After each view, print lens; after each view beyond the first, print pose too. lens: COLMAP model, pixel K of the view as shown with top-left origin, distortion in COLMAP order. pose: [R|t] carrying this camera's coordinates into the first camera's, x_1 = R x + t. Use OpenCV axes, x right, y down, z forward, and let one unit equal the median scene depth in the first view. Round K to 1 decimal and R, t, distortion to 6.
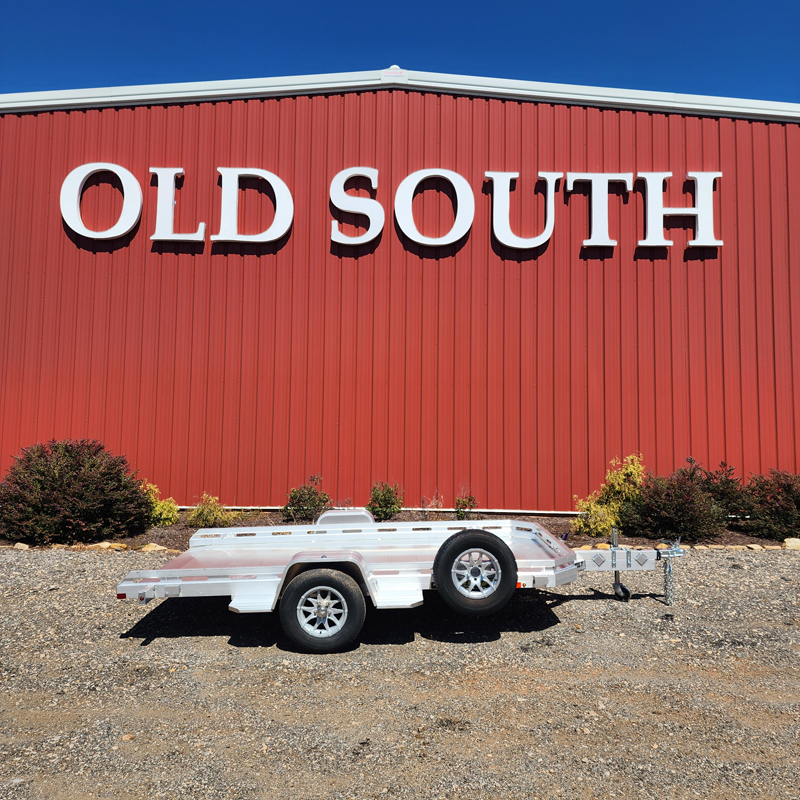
lens RADIAL K [[706.3, 0, 386.3], [0, 706.3, 403.2], [0, 0, 1]] dist [0.065406, -0.062631]
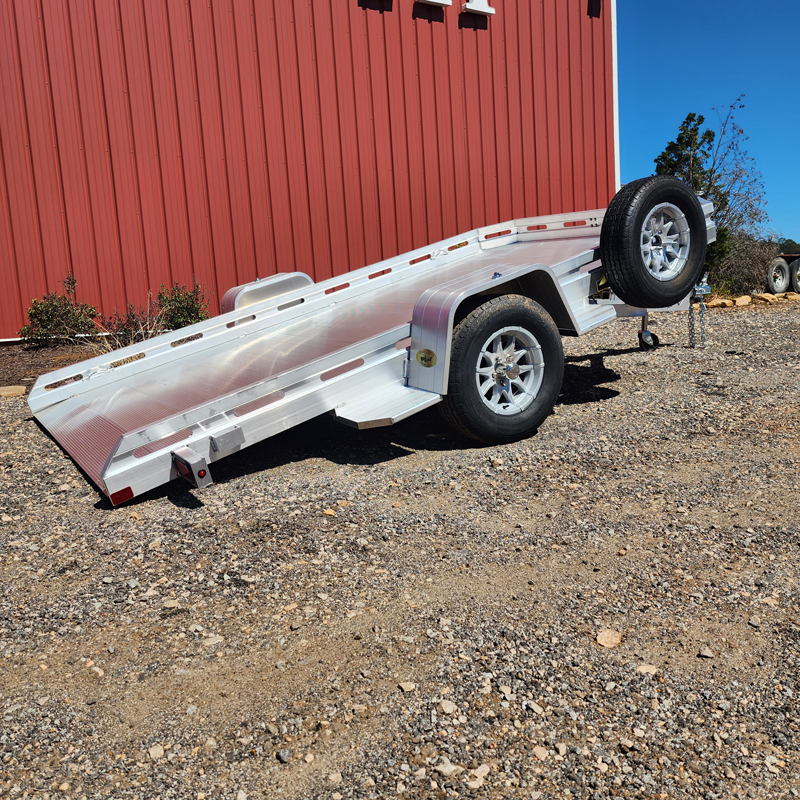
lens RADIAL K [[690.6, 0, 301.6], [0, 690.6, 398.6], [0, 0, 1]] dist [0.067019, 0.000585]
pose [[0.844605, -0.109496, 0.524074, -0.314637], [0.028455, 0.986660, 0.160285, 0.133730], [-0.534634, -0.120465, 0.836454, 0.376389]]
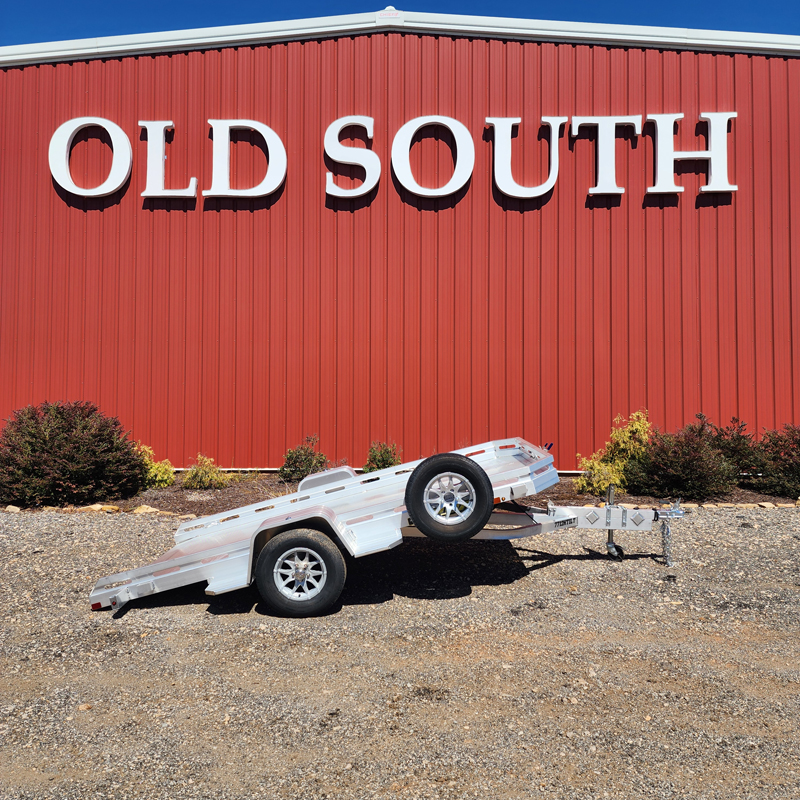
lens RADIAL K [[696.5, 0, 383.2], [0, 696.5, 396.3], [0, 0, 1]] dist [0.069143, -0.064763]
pose [[0.999516, -0.010589, -0.029258, 0.030561], [0.011731, 0.999165, 0.039133, 0.012152], [0.028820, -0.039457, 0.998806, 0.045990]]
